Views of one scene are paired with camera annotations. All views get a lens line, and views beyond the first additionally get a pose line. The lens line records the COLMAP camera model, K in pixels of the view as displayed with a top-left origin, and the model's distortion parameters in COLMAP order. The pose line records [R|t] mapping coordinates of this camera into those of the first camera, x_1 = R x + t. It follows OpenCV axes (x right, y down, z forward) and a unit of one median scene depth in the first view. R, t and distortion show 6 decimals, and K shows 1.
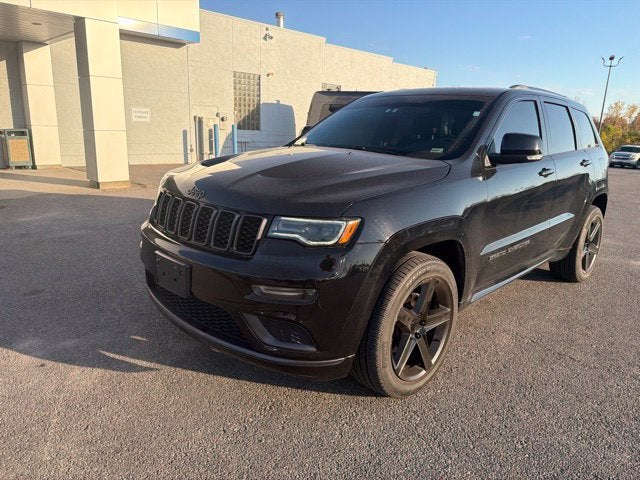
lens RADIAL K [[455.9, 0, 323.6], [0, 455.9, 235.6], [0, 0, 1]] dist [0.026187, -0.033697]
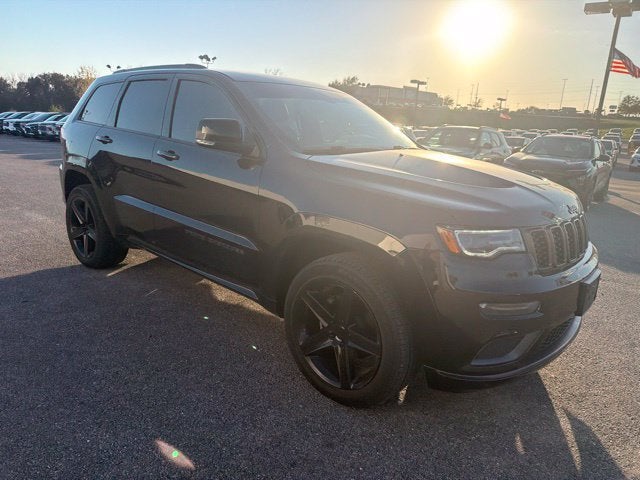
lens RADIAL K [[455.9, 0, 321.6], [0, 455.9, 235.4], [0, 0, 1]] dist [0.026187, -0.033697]
pose [[-0.066578, -0.281495, 0.957250, -0.866104], [0.177619, 0.940712, 0.288986, -0.303952], [-0.981845, 0.189266, -0.012632, 1.111272]]
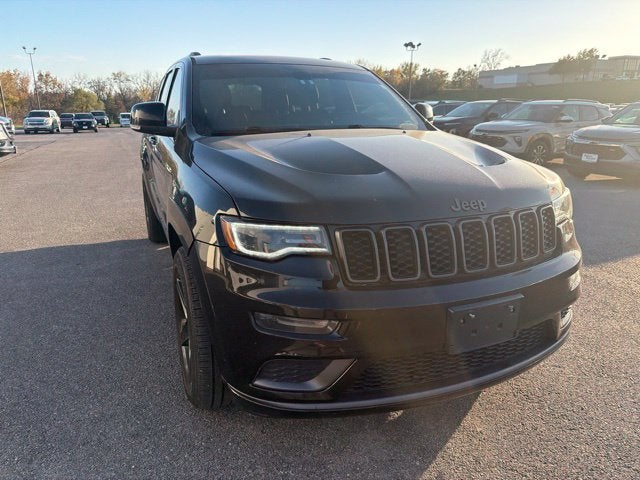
lens RADIAL K [[455.9, 0, 322.9], [0, 455.9, 241.1], [0, 0, 1]] dist [0.026187, -0.033697]
pose [[0.368944, -0.303641, 0.878455, -0.717347], [0.228142, 0.945803, 0.231102, -0.183767], [-0.901017, 0.115149, 0.418221, 0.648581]]
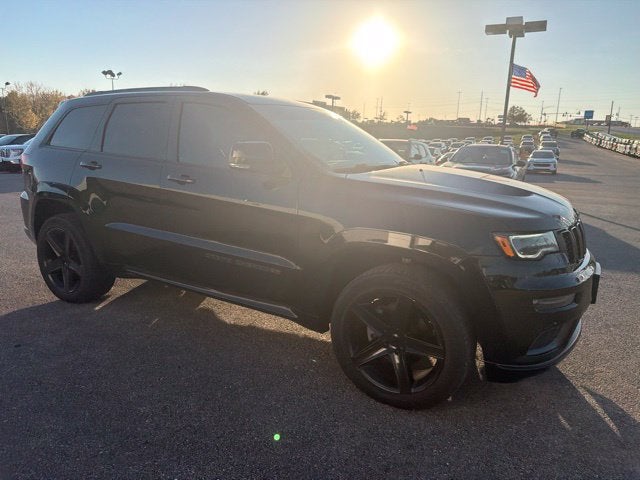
lens RADIAL K [[455.9, 0, 322.2], [0, 455.9, 236.1], [0, 0, 1]] dist [0.026187, -0.033697]
pose [[-0.256652, -0.244547, 0.935054, -0.859773], [0.188493, 0.936219, 0.296589, -0.355352], [-0.947945, 0.252371, -0.194187, 1.313299]]
